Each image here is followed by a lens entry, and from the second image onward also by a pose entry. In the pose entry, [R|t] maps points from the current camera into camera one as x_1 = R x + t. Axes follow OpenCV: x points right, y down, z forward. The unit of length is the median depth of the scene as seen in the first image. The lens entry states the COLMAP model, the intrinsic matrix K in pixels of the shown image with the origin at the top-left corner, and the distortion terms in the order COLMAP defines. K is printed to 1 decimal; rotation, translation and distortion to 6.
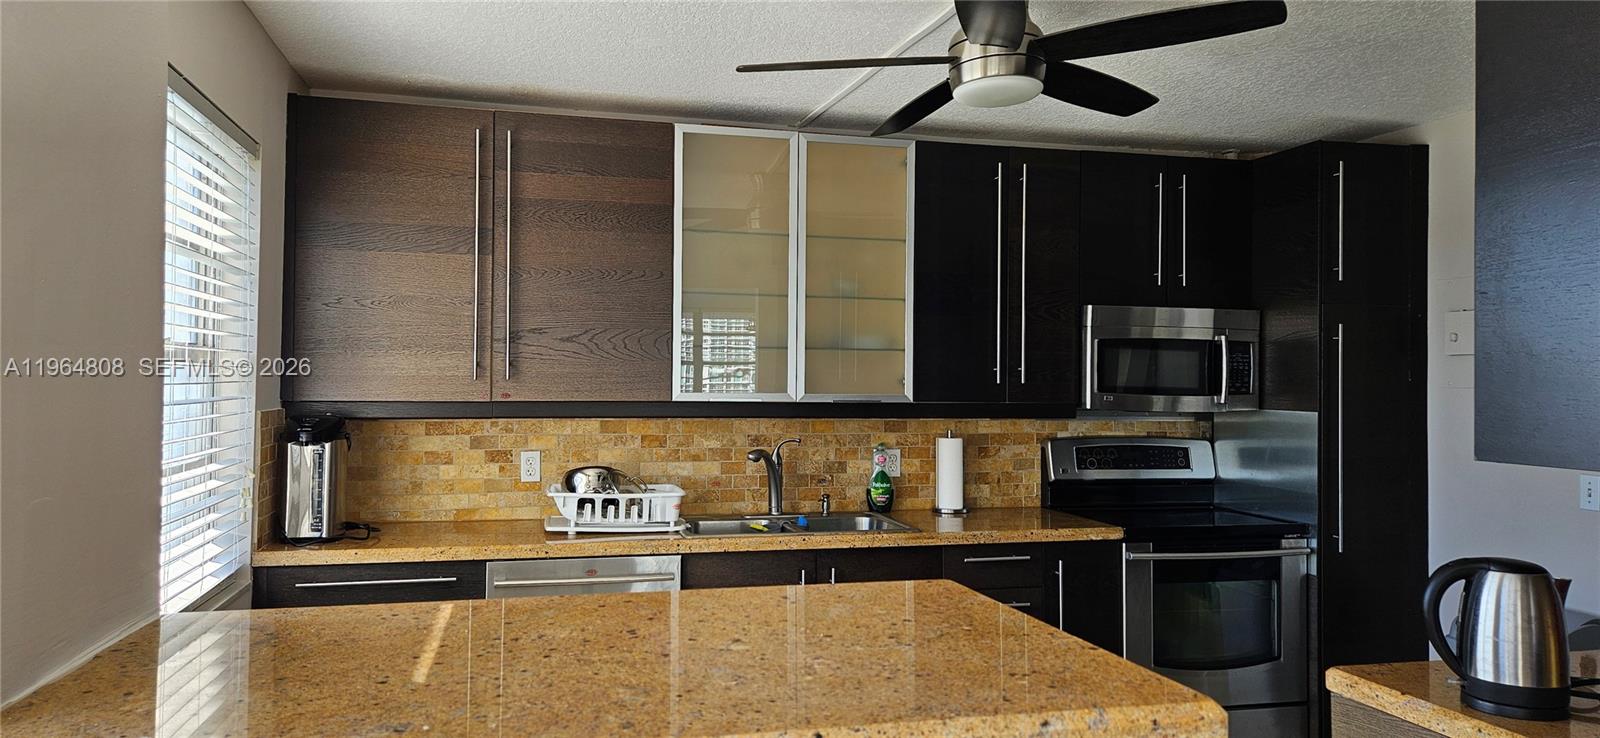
lens RADIAL K [[1056.4, 0, 800.0], [0, 1056.4, 369.0], [0, 0, 1]] dist [-0.001201, -0.000626]
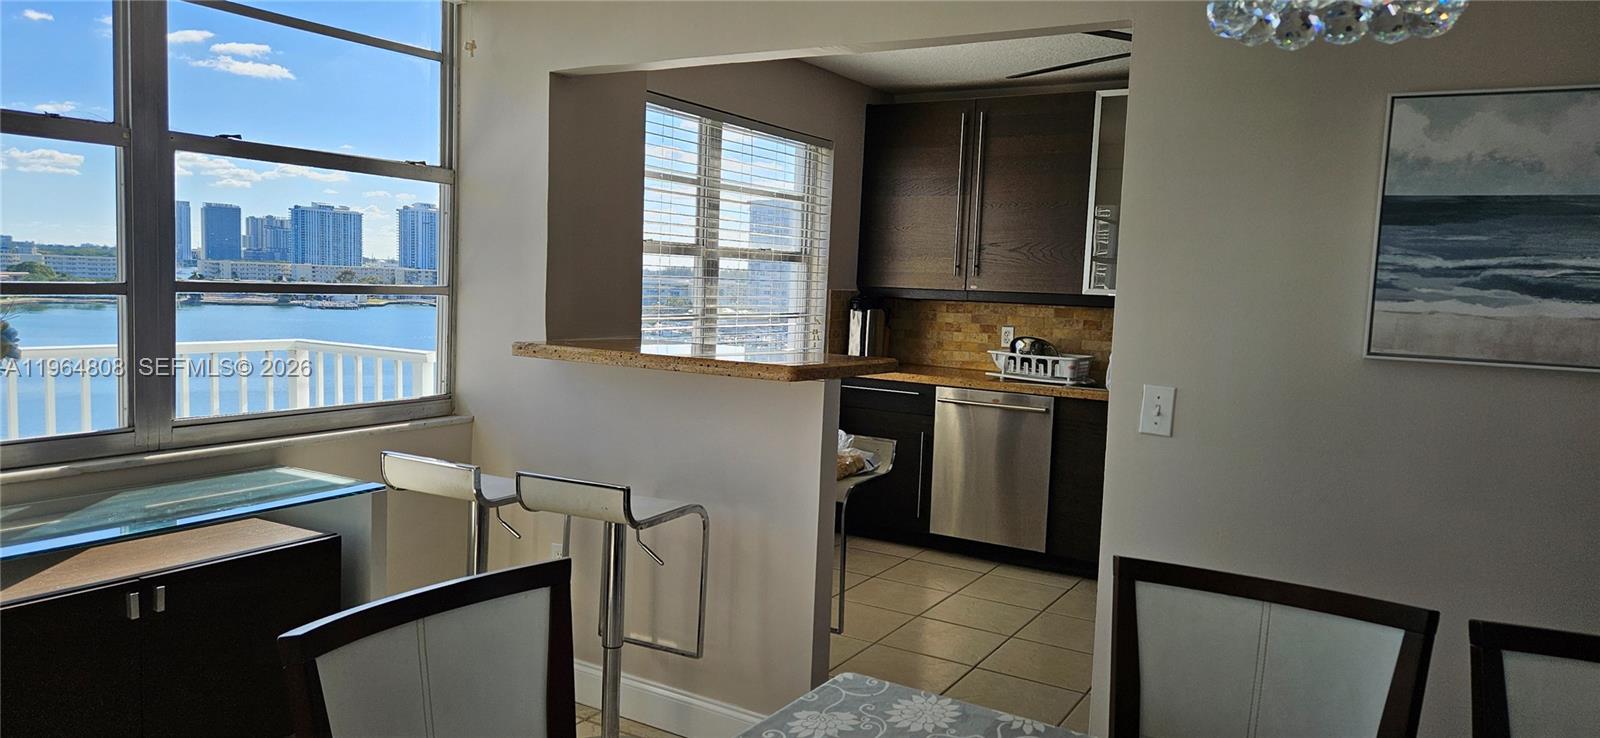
lens RADIAL K [[1056.4, 0, 800.0], [0, 1056.4, 369.0], [0, 0, 1]] dist [-0.001201, -0.000626]
pose [[0.701247, 0.080065, -0.708409, 0.628600], [-0.025698, 0.995867, 0.087116, 0.016516], [0.712455, -0.042885, 0.700406, -0.260134]]
